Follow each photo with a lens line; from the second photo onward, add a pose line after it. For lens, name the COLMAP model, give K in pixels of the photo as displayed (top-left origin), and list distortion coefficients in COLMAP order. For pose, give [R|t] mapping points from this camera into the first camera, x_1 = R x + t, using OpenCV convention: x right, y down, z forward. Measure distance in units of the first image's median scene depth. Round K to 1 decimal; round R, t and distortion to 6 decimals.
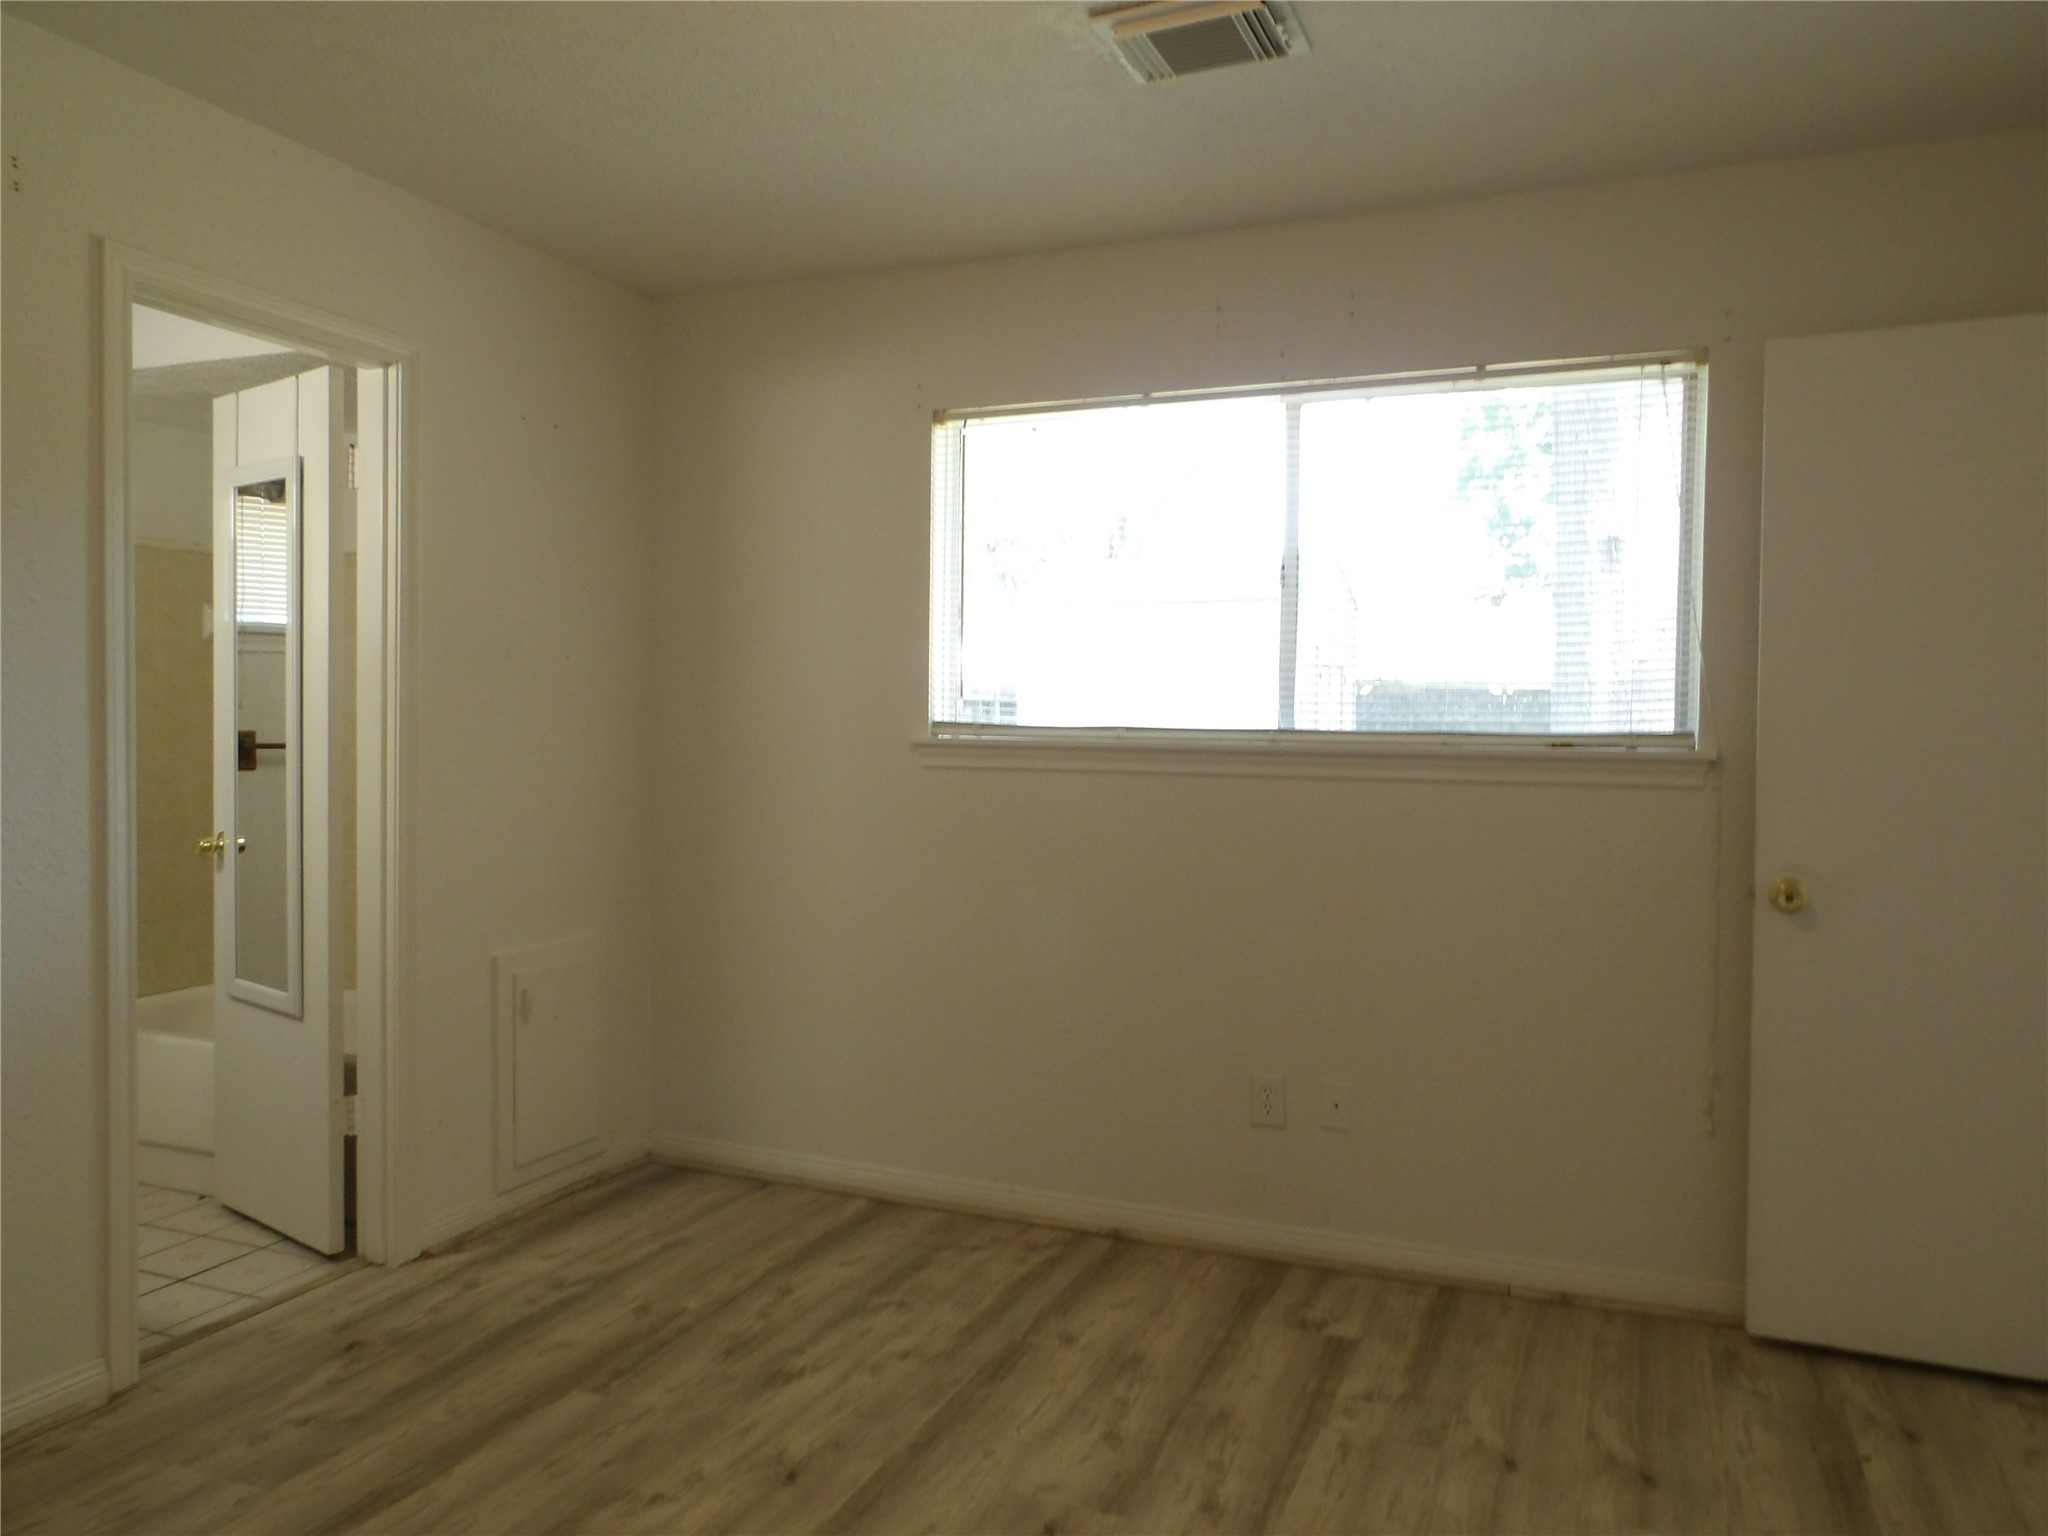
lens RADIAL K [[1442.6, 0, 1038.3], [0, 1442.6, 764.6], [0, 0, 1]] dist [-0.003928, 0.014595]
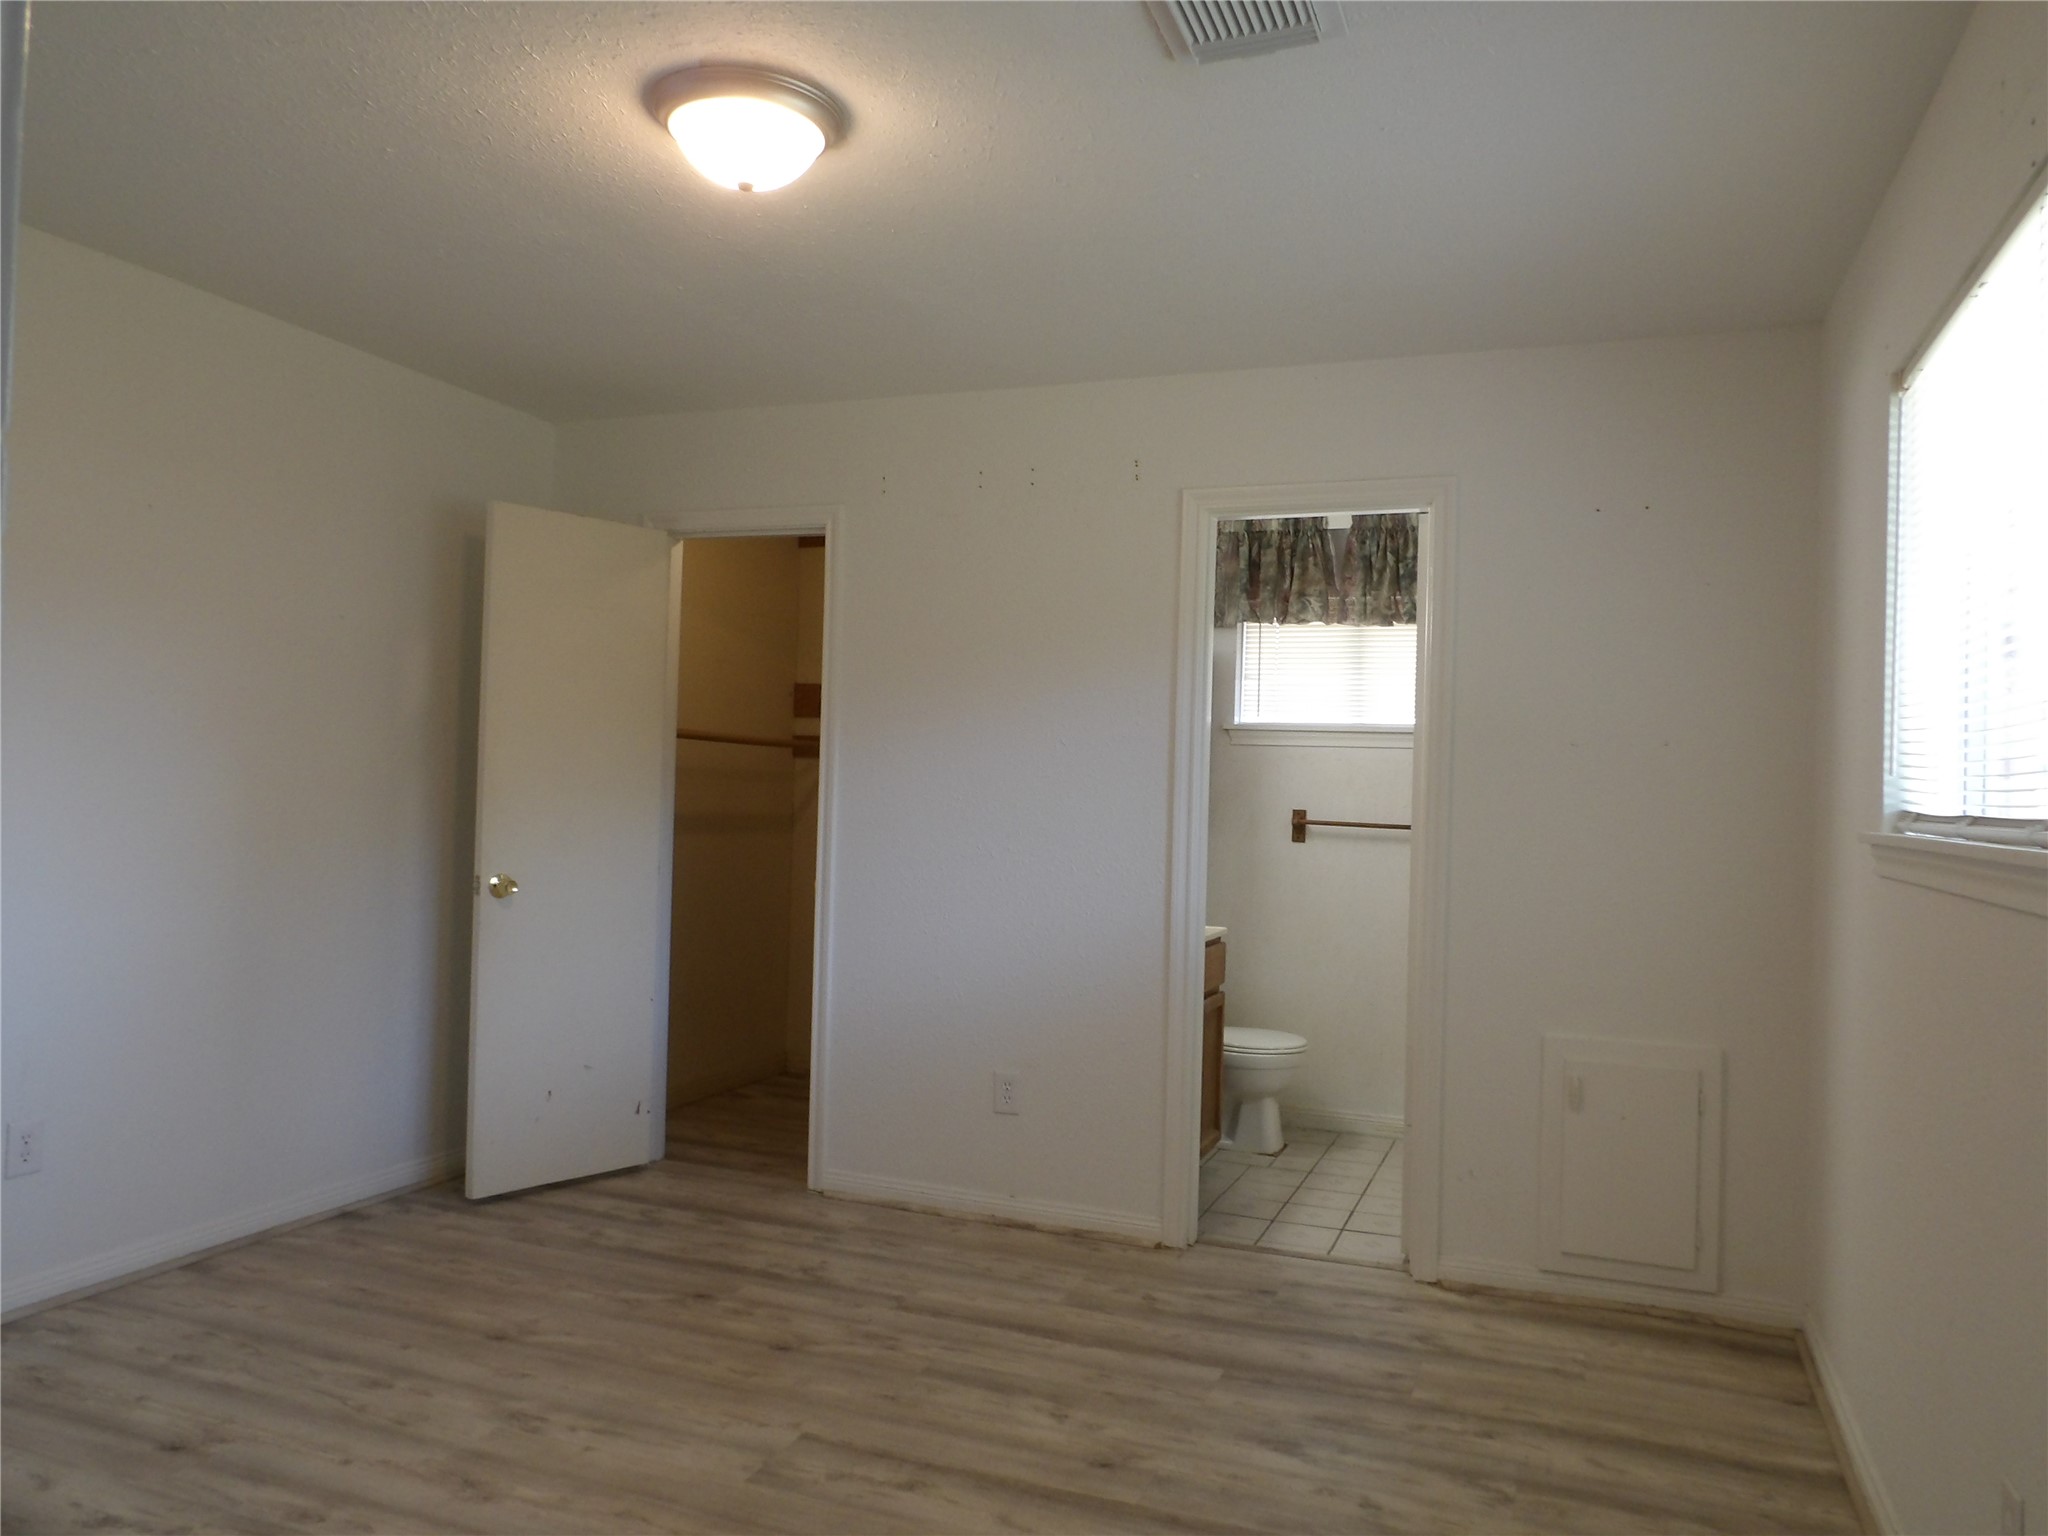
lens RADIAL K [[1442.6, 0, 1035.4], [0, 1442.6, 771.8], [0, 0, 1]] dist [-0.003928, 0.014595]
pose [[0.019248, -0.025825, -0.999481, 0.770221], [-0.052855, 0.998242, -0.026811, -0.010331], [0.998417, 0.053343, 0.017849, 0.715475]]
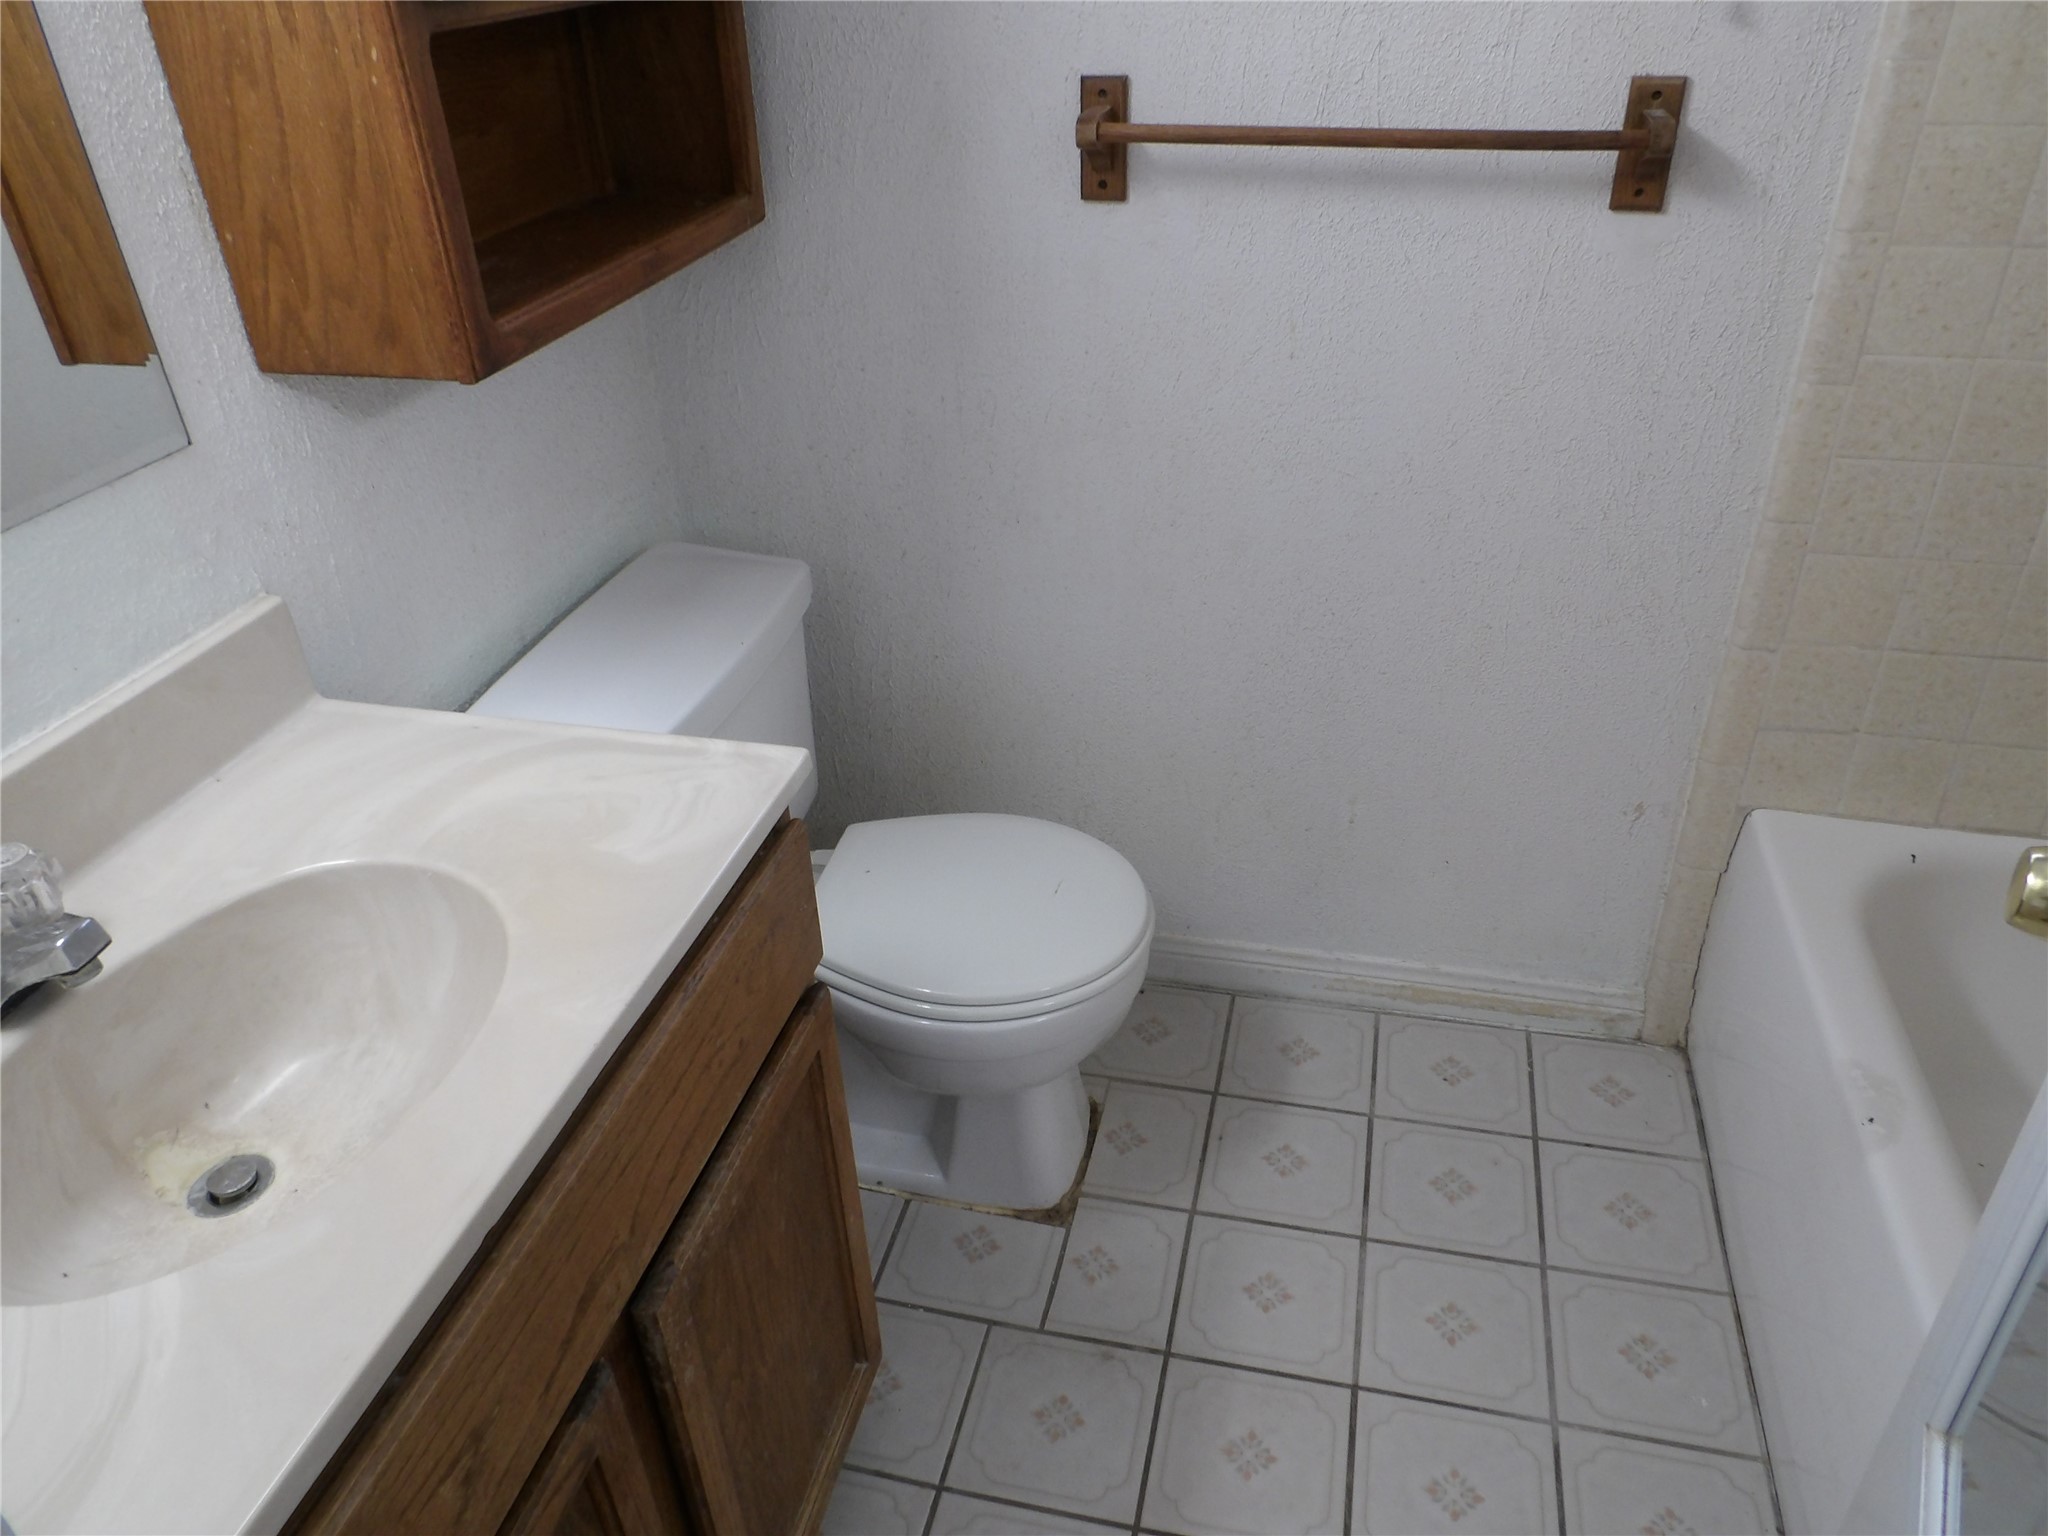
lens RADIAL K [[1442.6, 0, 1029.4], [0, 1442.6, 768.1], [0, 0, 1]] dist [-0.003928, 0.014595]
pose [[0.166269, 0.505528, -0.846638, -0.156293], [0.004235, 0.858215, 0.513273, -0.061521], [0.986071, -0.088927, 0.140554, 0.897751]]
